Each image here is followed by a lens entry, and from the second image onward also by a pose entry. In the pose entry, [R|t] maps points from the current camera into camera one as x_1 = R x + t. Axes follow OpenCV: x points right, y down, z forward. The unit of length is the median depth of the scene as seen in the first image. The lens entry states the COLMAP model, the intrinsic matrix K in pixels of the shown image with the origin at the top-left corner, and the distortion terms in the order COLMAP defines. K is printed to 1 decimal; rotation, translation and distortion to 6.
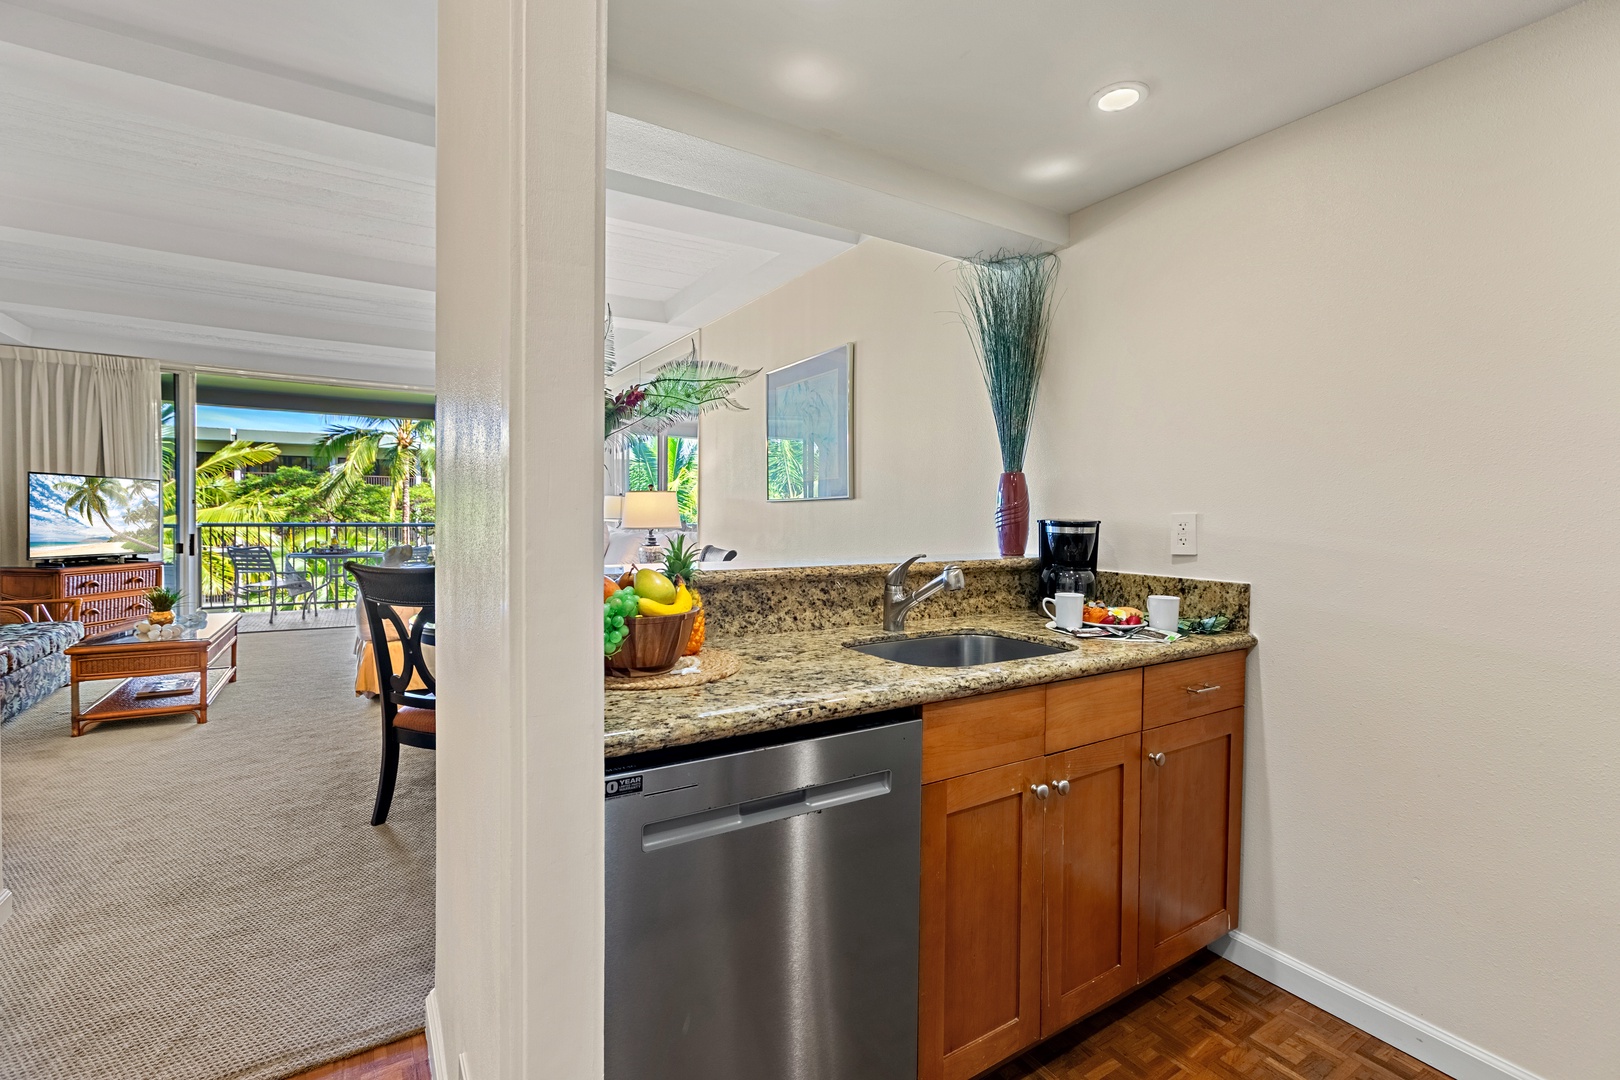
lens RADIAL K [[713.5, 0, 810.0], [0, 713.5, 540.0], [0, 0, 1]] dist [-0.009033, 0.000171]
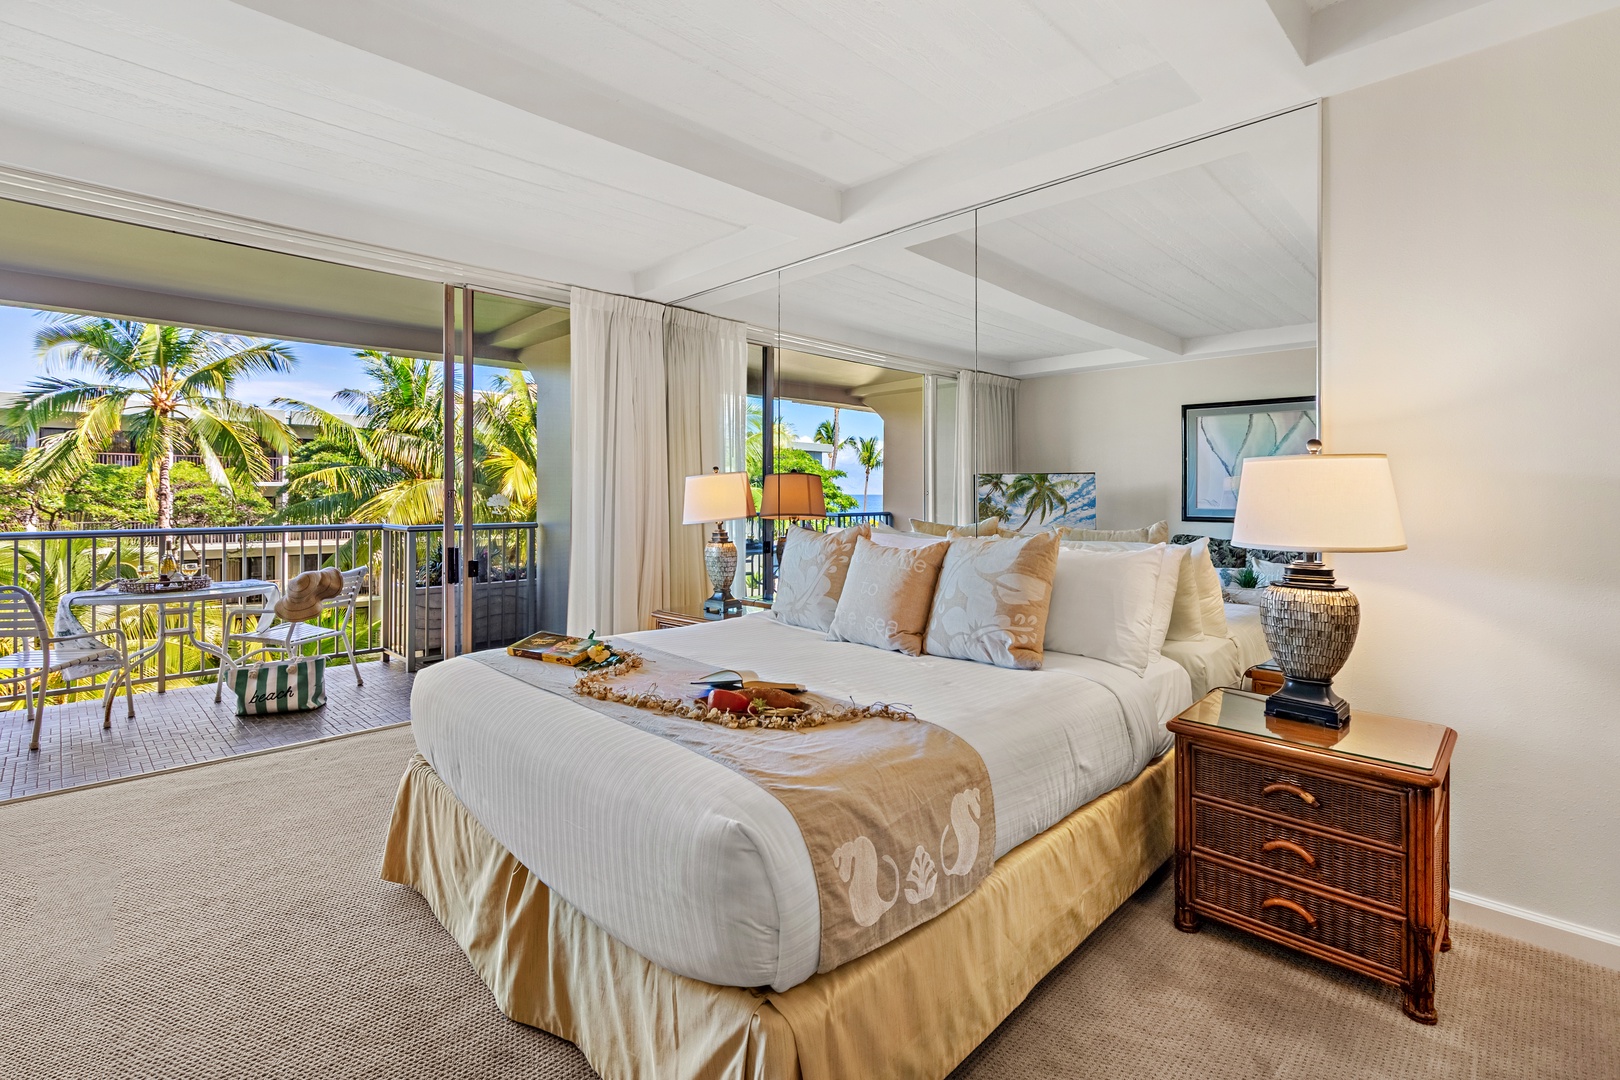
lens RADIAL K [[734.2, 0, 801.4], [0, 734.2, 525.1], [0, 0, 1]] dist [-0.000085, 0.000030]
pose [[0.973467, -0.026478, 0.227289, -0.512240], [0.025011, 0.999644, 0.009333, -0.027321], [-0.227455, -0.003400, 0.973783, 0.570787]]
